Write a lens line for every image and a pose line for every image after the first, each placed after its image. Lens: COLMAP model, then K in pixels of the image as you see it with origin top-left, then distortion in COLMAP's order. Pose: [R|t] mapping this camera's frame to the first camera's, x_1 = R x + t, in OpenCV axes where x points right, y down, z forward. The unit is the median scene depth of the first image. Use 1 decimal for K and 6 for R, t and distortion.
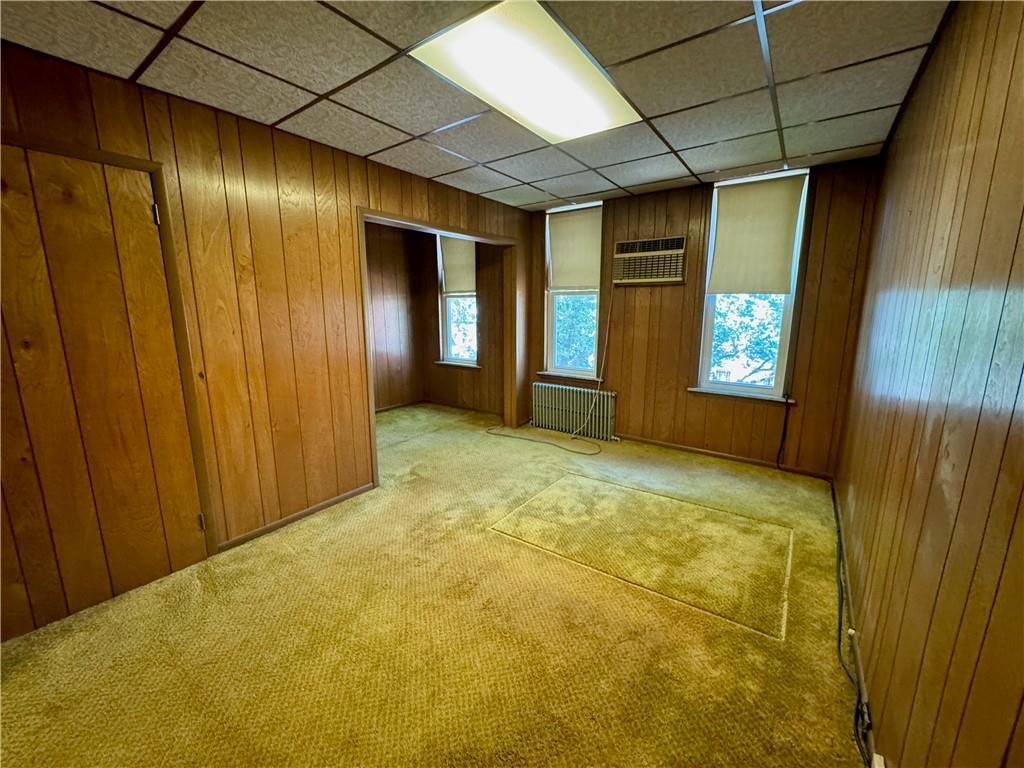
lens RADIAL K [[408.8, 0, 511.5], [0, 408.8, 385.3], [0, 0, 1]] dist [-0.000712, -0.000193]
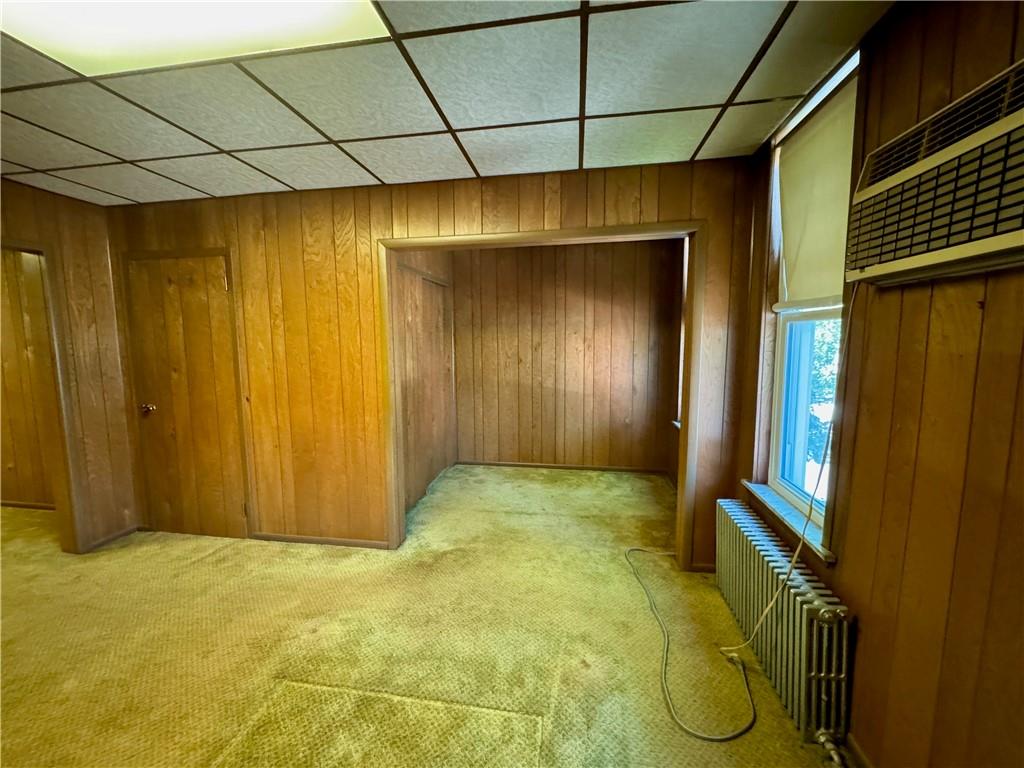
lens RADIAL K [[408.8, 0, 513.1], [0, 408.8, 384.5], [0, 0, 1]] dist [-0.000712, -0.000193]
pose [[0.447097, 0.099457, -0.888939, 0.597588], [-0.161316, 0.986470, 0.029235, -0.189694], [0.879819, 0.130329, 0.457092, 0.875875]]
